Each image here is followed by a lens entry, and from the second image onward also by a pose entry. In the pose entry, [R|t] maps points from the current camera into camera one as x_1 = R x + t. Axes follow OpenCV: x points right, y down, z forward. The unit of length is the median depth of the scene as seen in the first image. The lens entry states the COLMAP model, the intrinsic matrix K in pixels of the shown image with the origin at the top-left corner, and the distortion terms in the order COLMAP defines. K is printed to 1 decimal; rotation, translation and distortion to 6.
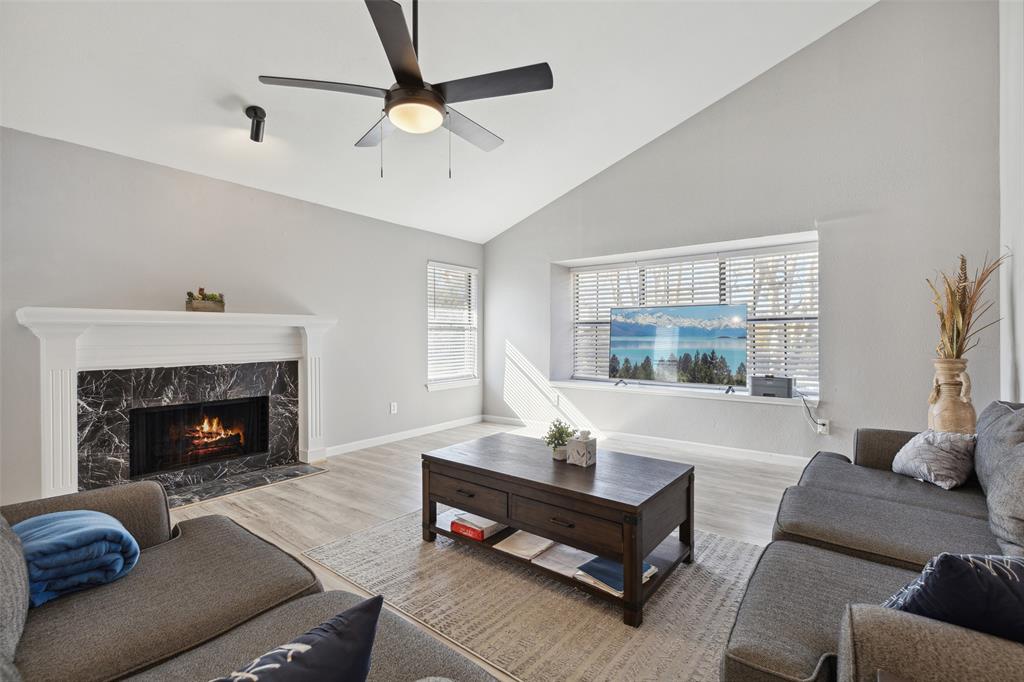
lens RADIAL K [[462.2, 0, 512.0], [0, 462.2, 341.0], [0, 0, 1]] dist [0.001286, 0.000262]
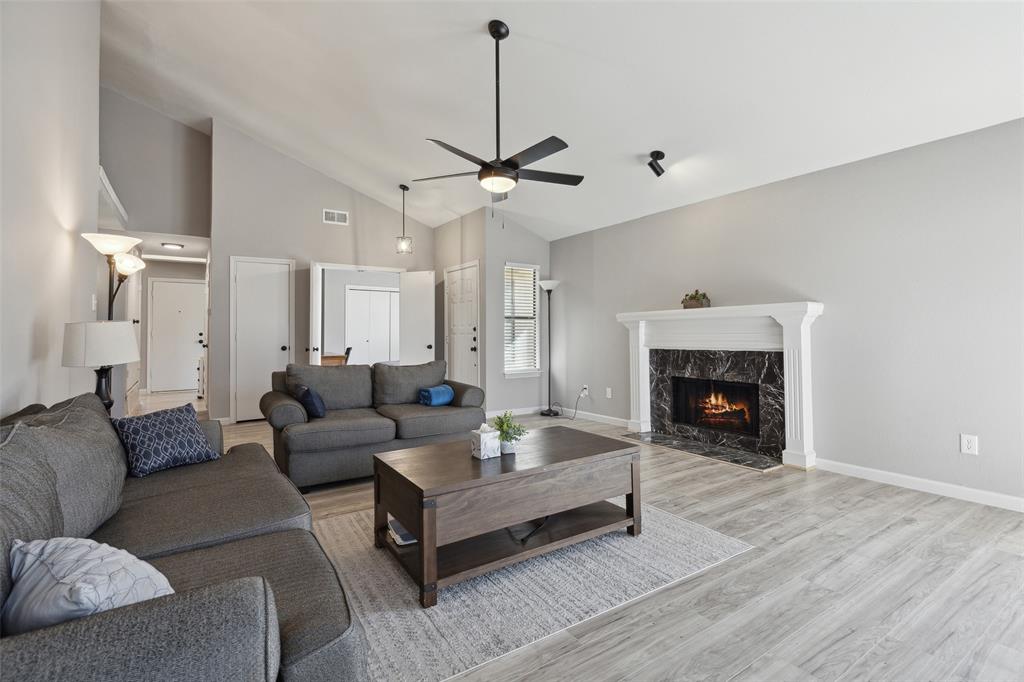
lens RADIAL K [[473.1, 0, 512.0], [0, 473.1, 341.0], [0, 0, 1]] dist [-0.000204, -0.000249]
pose [[-0.317617, 0.029824, -0.947750, 0.705564], [0.006339, 0.999550, 0.029330, -0.013044], [0.948198, 0.003308, -0.317663, 0.888613]]
